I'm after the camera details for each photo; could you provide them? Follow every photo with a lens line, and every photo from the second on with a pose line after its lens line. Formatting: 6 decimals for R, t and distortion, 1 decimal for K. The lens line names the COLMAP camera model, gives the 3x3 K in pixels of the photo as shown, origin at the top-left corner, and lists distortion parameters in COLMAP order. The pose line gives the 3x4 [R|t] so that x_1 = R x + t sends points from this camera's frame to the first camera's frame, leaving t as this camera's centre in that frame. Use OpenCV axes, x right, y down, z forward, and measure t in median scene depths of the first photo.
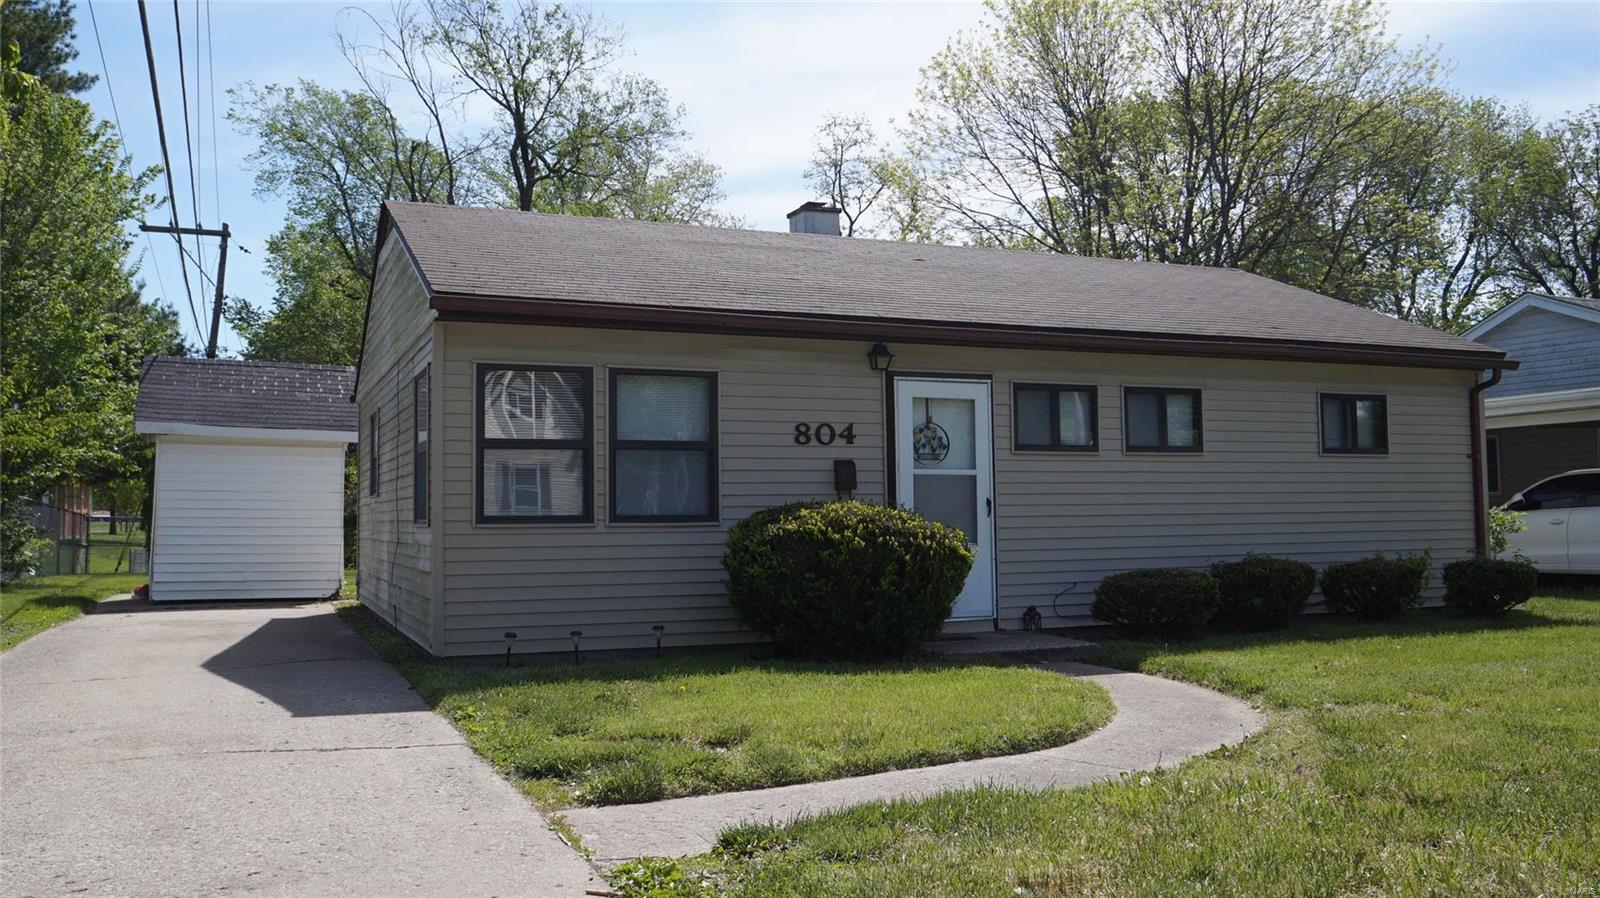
lens RADIAL K [[1273.6, 0, 800.9], [0, 1273.6, 450.7], [0, 0, 1]] dist [-0.031012, 0.018515]
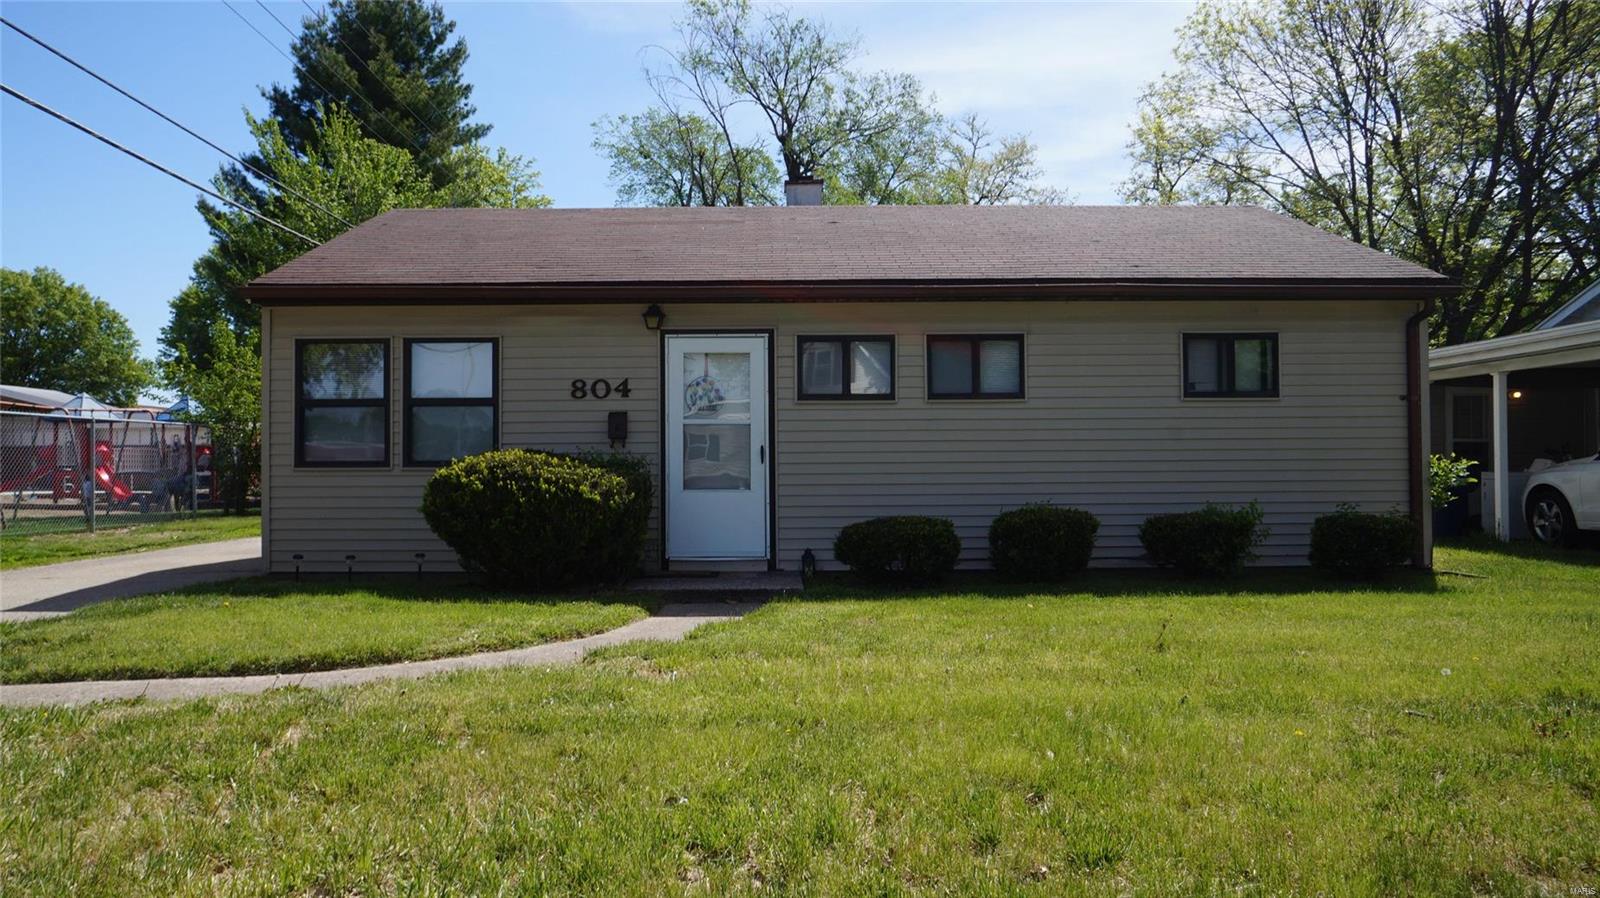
lens RADIAL K [[1095.1, 0, 798.2], [0, 1095.1, 455.0], [0, 0, 1]] dist [-0.028109, 0.001063]
pose [[0.925772, 0.001889, -0.378077, 0.499058], [0.015919, 0.998906, 0.043971, 0.004954], [0.377746, -0.046725, 0.924730, 0.160868]]
